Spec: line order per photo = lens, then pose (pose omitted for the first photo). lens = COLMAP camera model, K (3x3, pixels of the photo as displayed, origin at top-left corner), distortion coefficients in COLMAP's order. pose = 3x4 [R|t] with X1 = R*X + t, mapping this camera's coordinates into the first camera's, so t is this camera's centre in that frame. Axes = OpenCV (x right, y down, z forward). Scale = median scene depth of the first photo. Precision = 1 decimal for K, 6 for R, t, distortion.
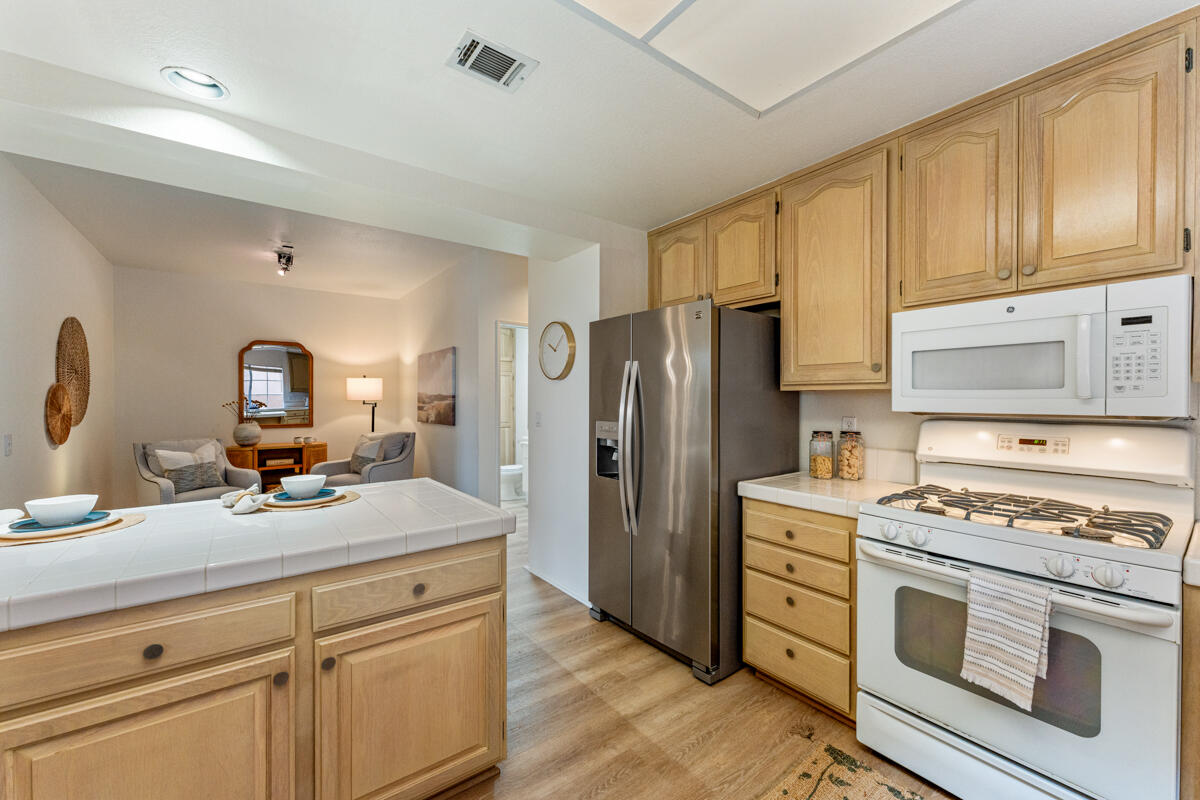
lens RADIAL K [[486.9, 0, 602.2], [0, 486.9, 399.7], [0, 0, 1]] dist [-0.001757, 0.000688]
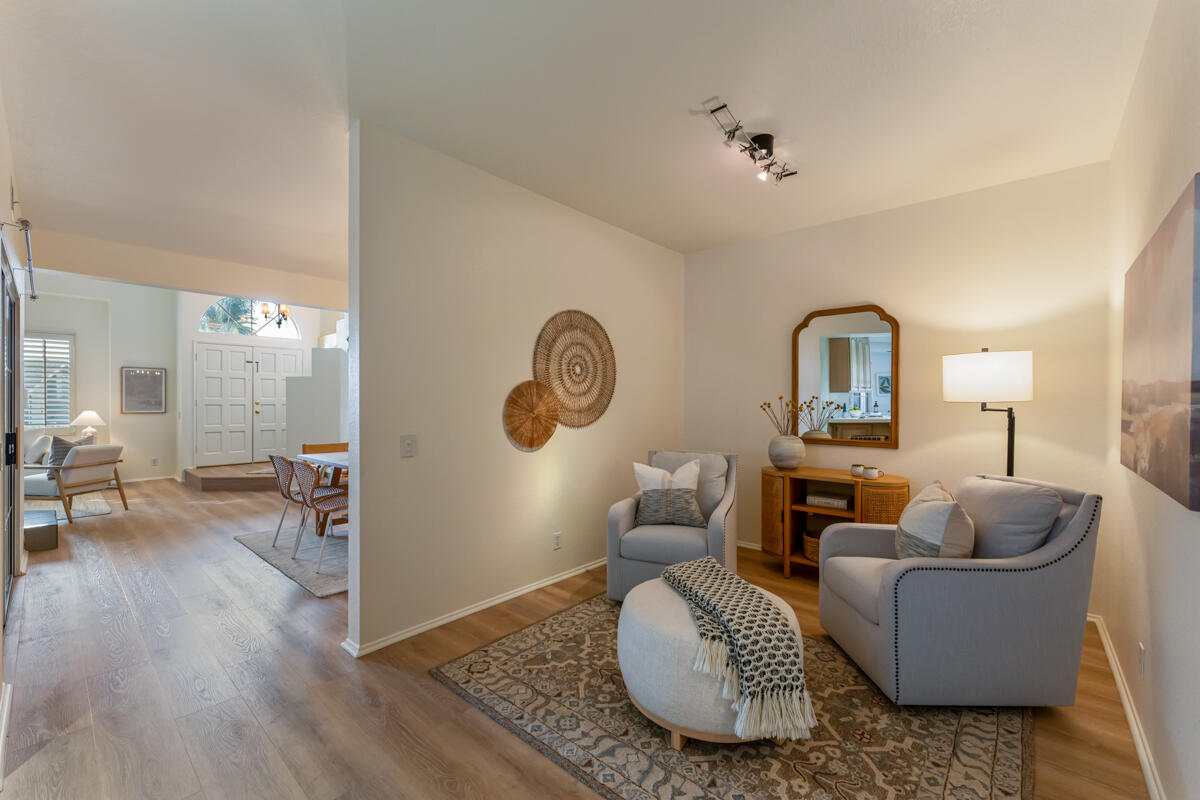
lens RADIAL K [[486.9, 0, 595.4], [0, 486.9, 399.7], [0, 0, 1]] dist [-0.001757, 0.000688]
pose [[0.211714, -0.000042, -0.977332, -0.121712], [-0.008221, 0.999965, -0.001824, 0.002666], [0.977297, 0.008421, 0.211706, 0.577688]]
